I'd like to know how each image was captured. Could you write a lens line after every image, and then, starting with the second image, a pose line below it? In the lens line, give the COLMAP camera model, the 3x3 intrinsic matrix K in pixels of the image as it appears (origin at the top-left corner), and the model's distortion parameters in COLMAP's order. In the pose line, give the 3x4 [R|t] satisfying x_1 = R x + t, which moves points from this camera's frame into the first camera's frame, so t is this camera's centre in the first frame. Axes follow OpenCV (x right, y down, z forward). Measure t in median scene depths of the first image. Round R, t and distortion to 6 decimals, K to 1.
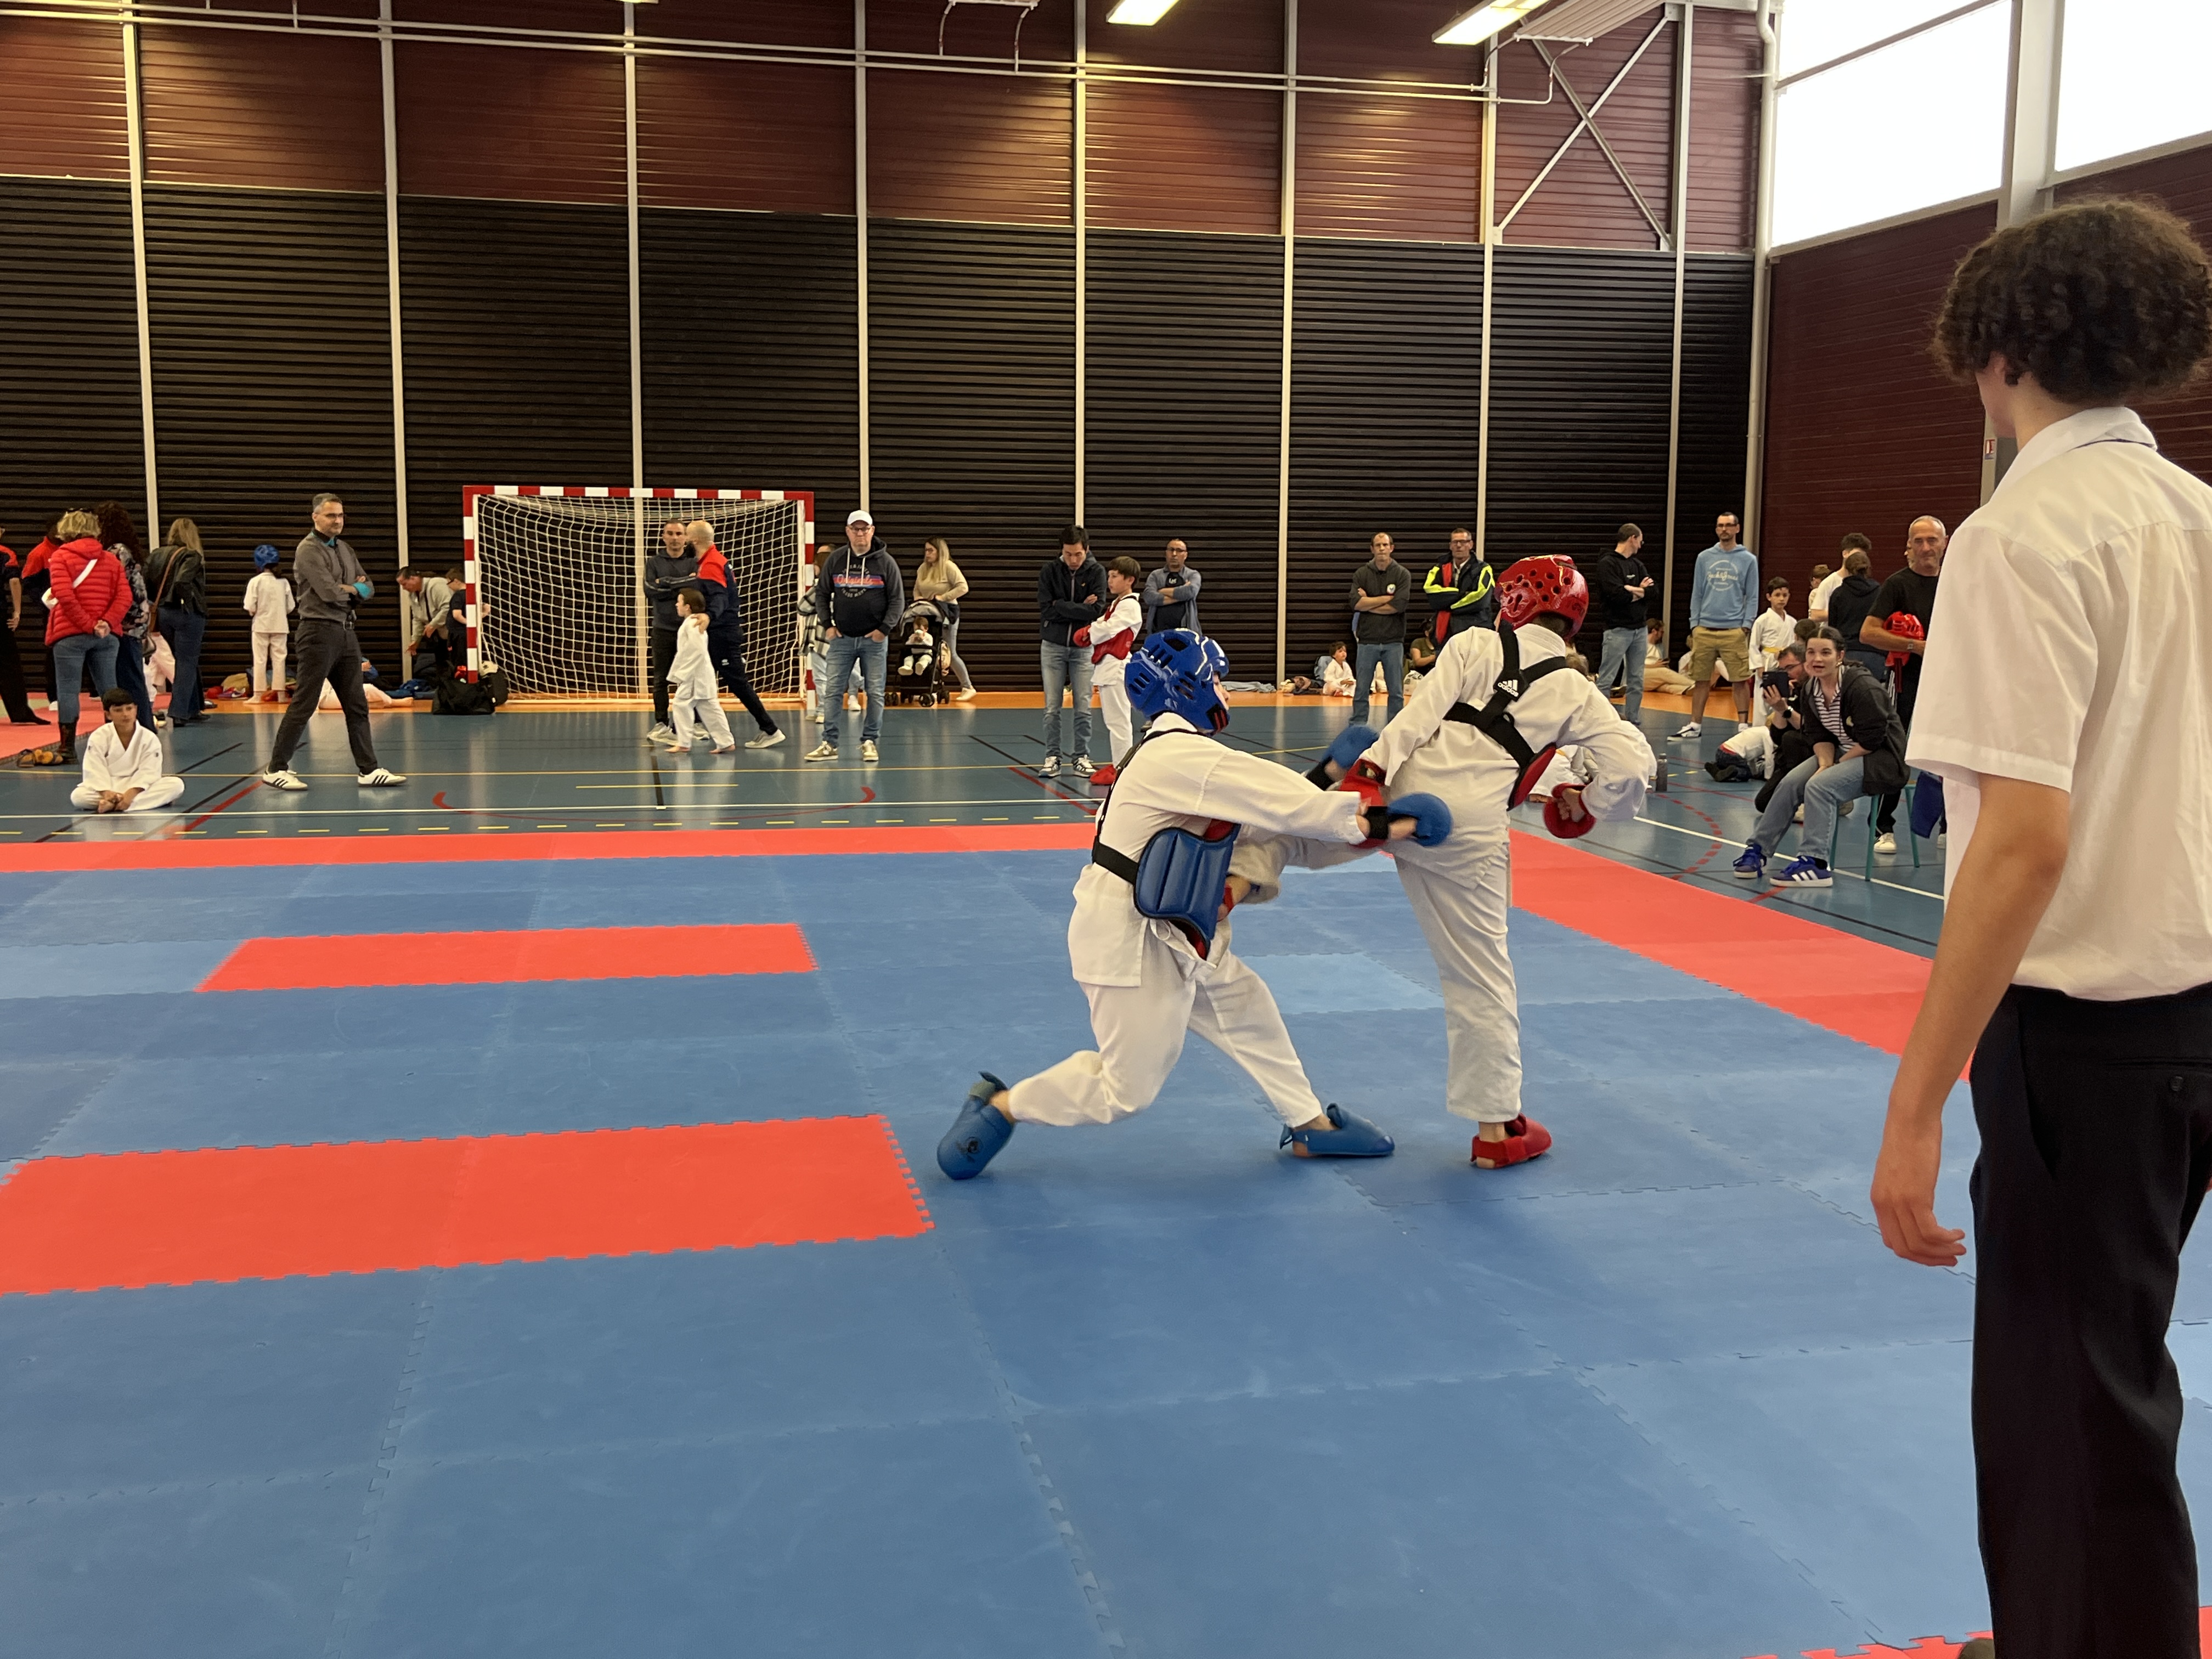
lens RADIAL K [[2188.4, 0, 1148.6], [0, 2188.4, 832.9], [0, 0, 1]] dist [0.023595, 0.000000]
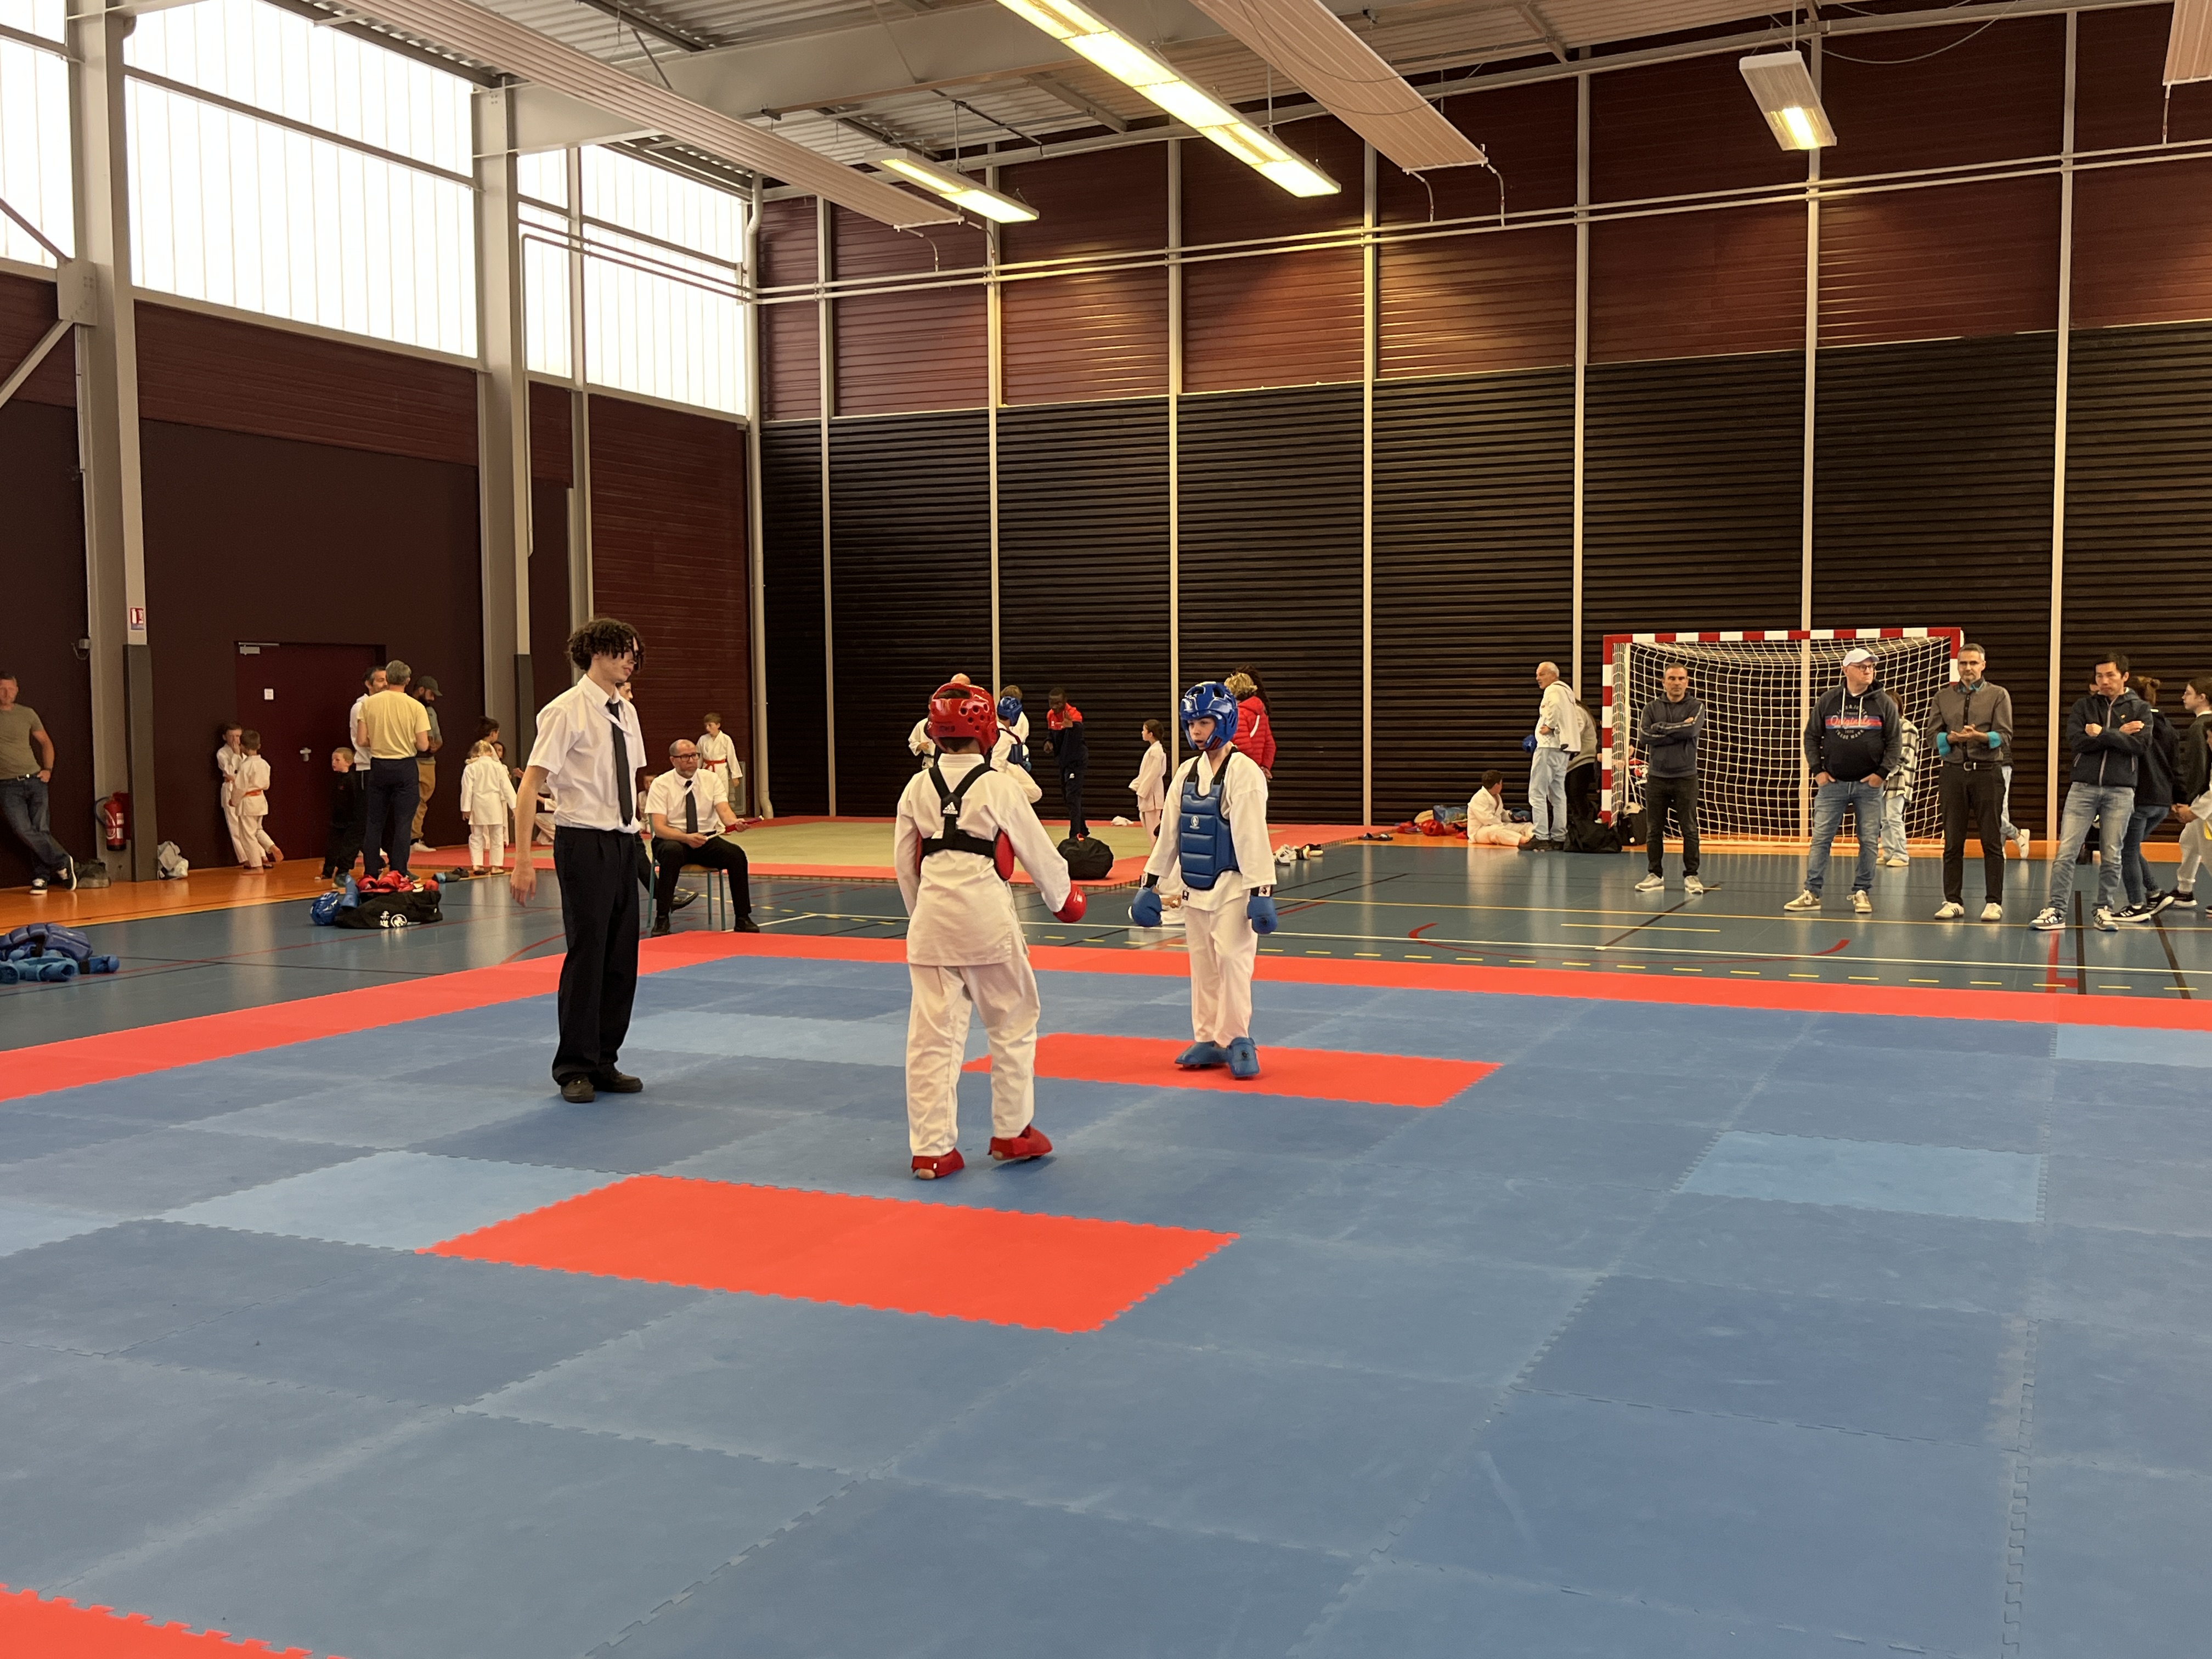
lens RADIAL K [[2188.4, 0, 1087.6], [0, 2188.4, 856.4], [0, 0, 1]] dist [0.023595, 0.000000]
pose [[0.789694, 0.029328, -0.612799, 0.129601], [-0.061081, 0.997652, -0.030966, -0.004834], [0.610452, 0.061884, 0.789632, 0.027626]]
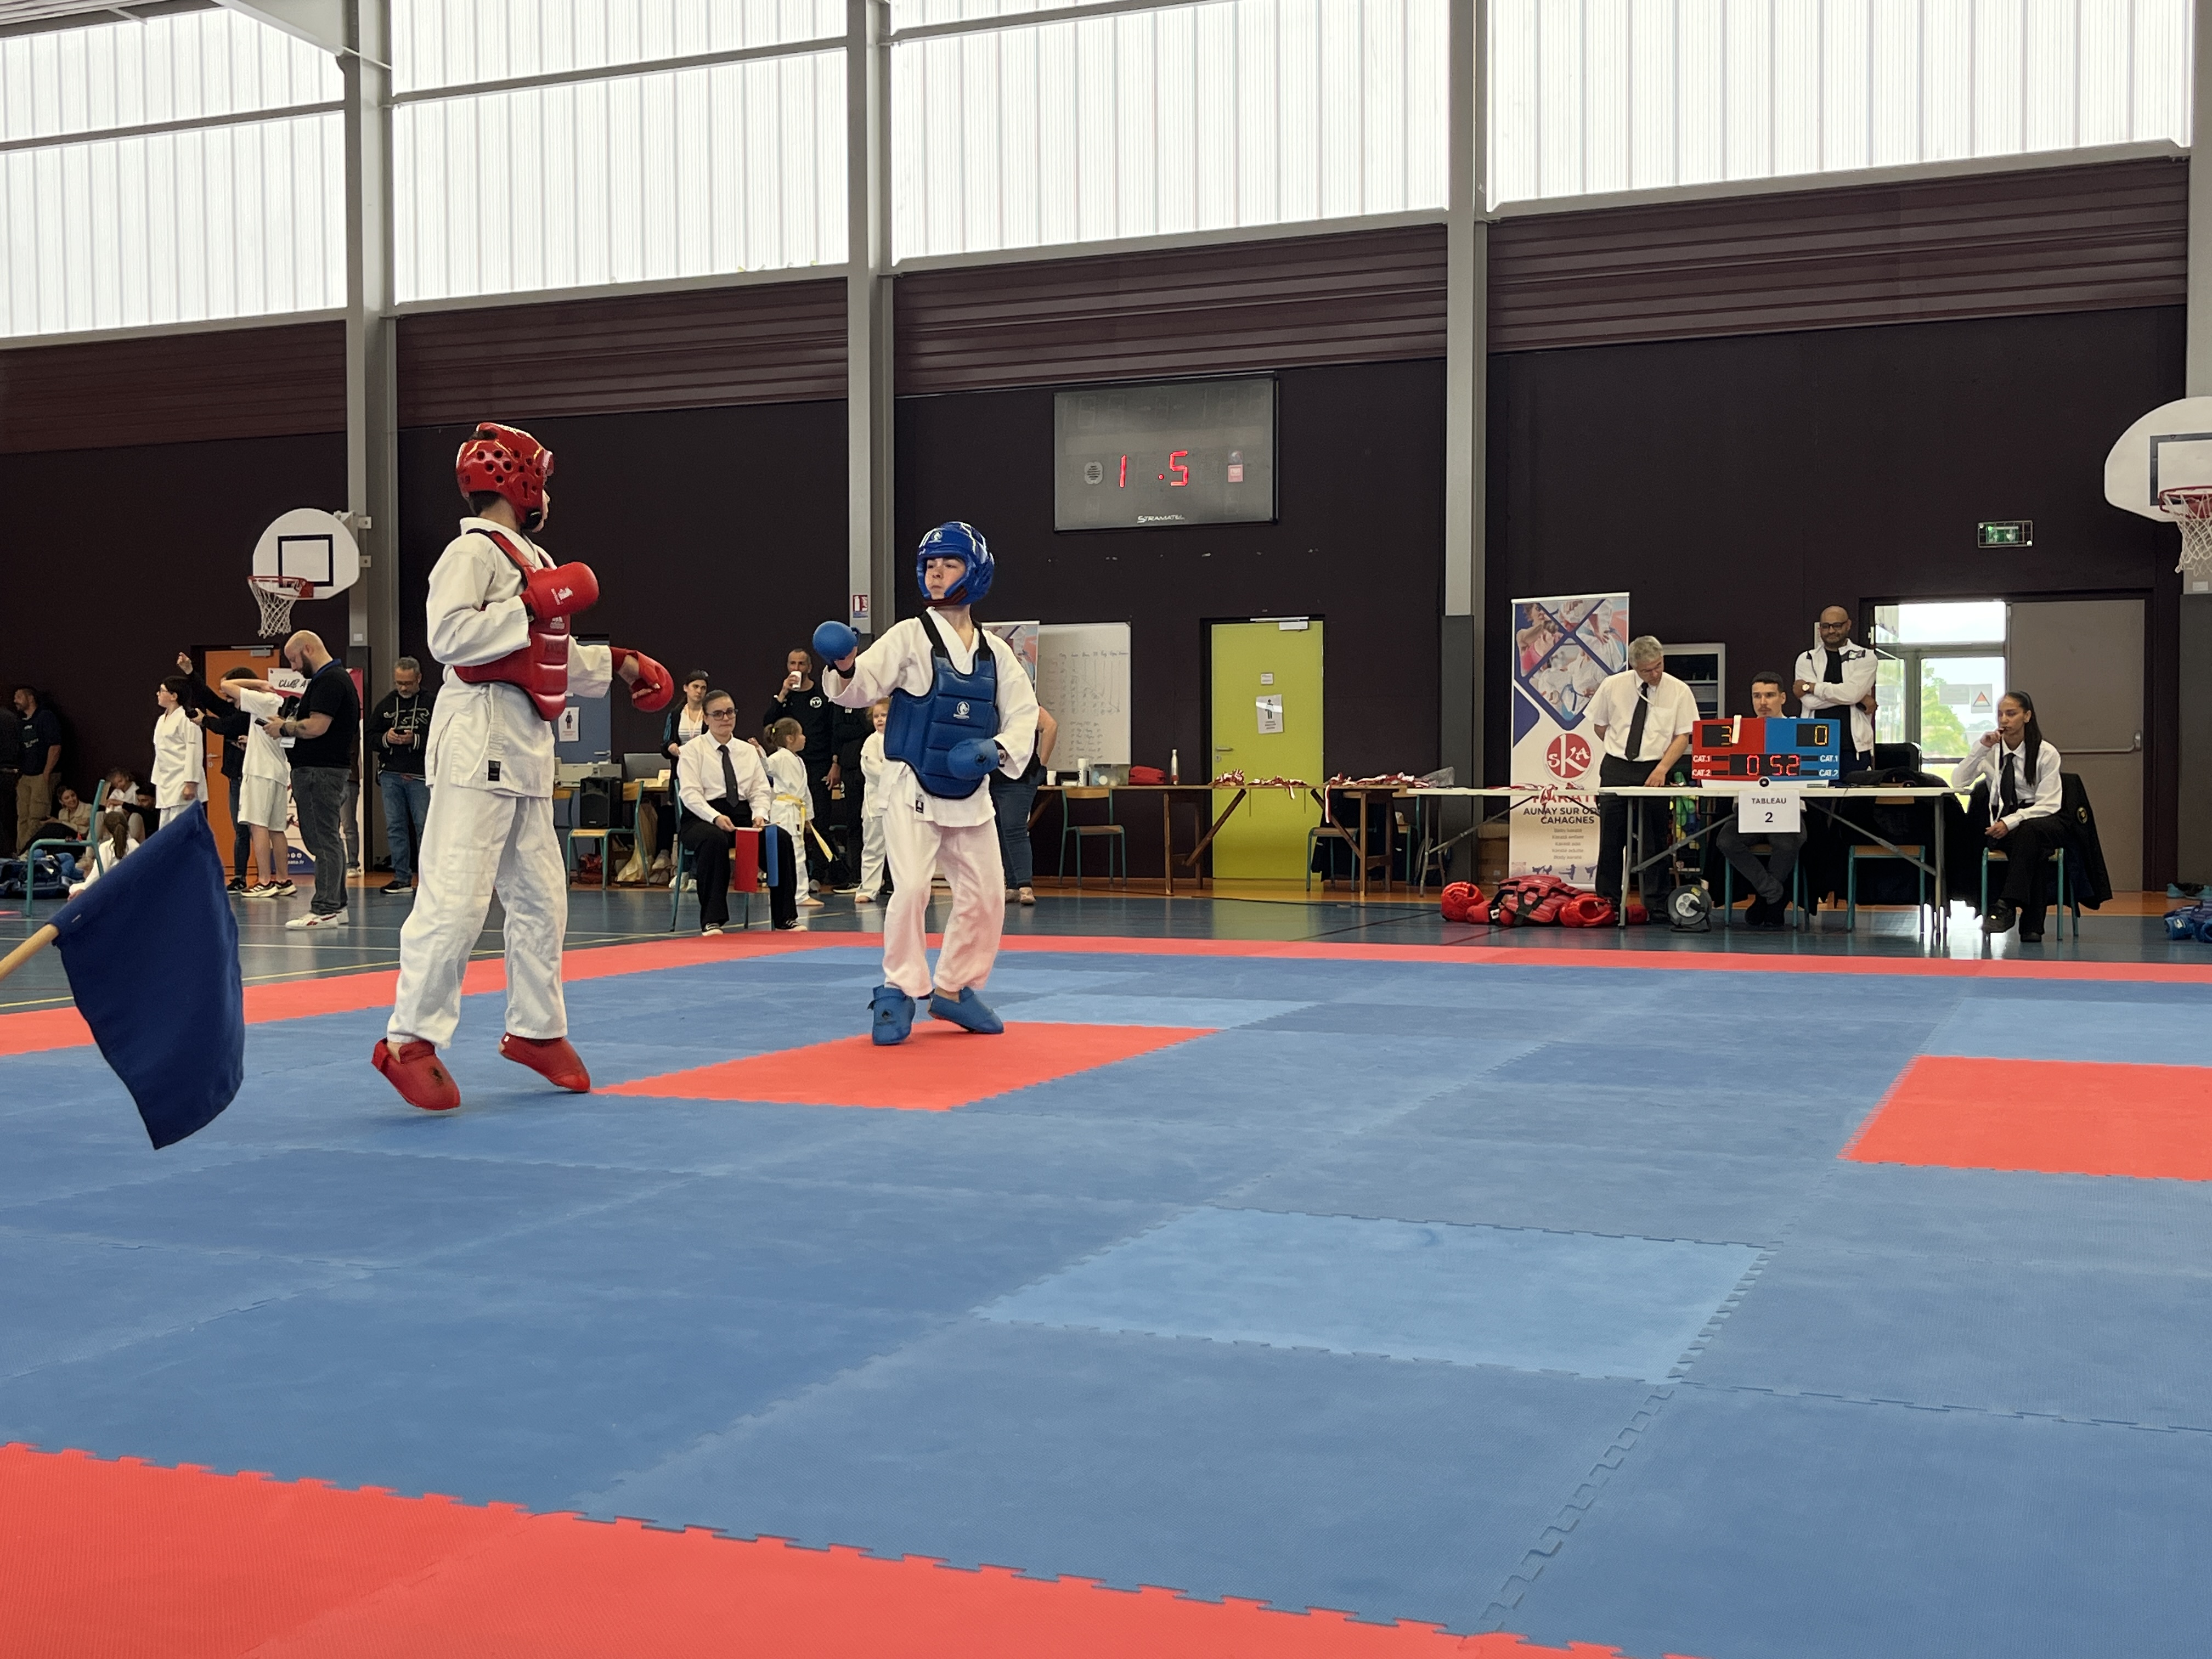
lens RADIAL K [[2473.3, 0, 1095.8], [0, 2473.3, 837.2], [0, 0, 1]] dist [0.029491, 0.000000]
pose [[-0.568042, 0.013198, -0.822893, -0.014685], [-0.098454, 0.991601, 0.083866, -0.133085], [0.817089, 0.128657, -0.561972, 1.406036]]
